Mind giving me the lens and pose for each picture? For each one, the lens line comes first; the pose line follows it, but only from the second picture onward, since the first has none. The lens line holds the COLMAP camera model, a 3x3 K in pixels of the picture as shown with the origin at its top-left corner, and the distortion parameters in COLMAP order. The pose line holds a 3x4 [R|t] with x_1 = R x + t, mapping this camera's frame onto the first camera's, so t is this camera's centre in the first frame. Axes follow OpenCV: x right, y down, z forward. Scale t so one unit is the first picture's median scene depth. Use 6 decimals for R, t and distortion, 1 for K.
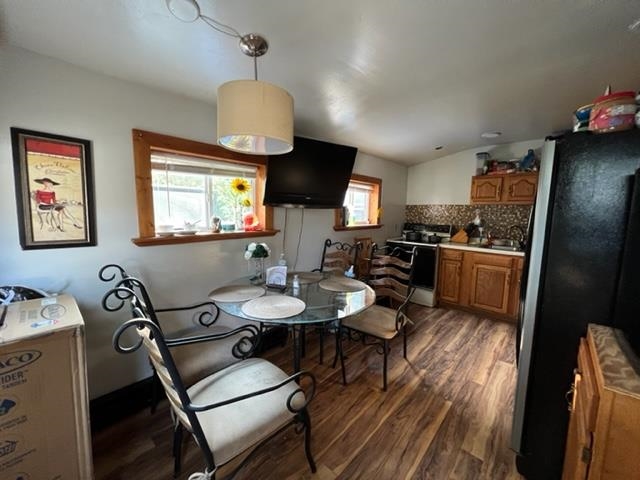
lens RADIAL K [[258.0, 0, 320.3], [0, 258.0, 238.8], [0, 0, 1]] dist [-0.001612, 0.000606]
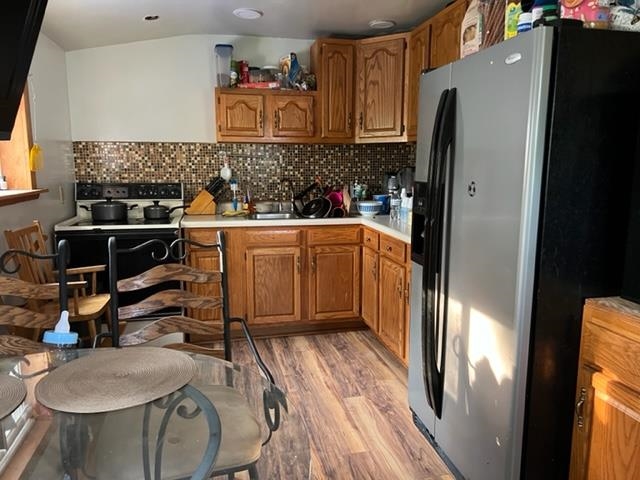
lens RADIAL K [[481.6, 0, 319.4], [0, 481.6, 241.1], [0, 0, 1]] dist [0.069658, -0.079876]
pose [[0.575561, -0.148568, 0.804150, -0.140510], [0.100592, 0.988753, 0.110676, -0.019581], [-0.811548, 0.017191, 0.584032, 0.250200]]
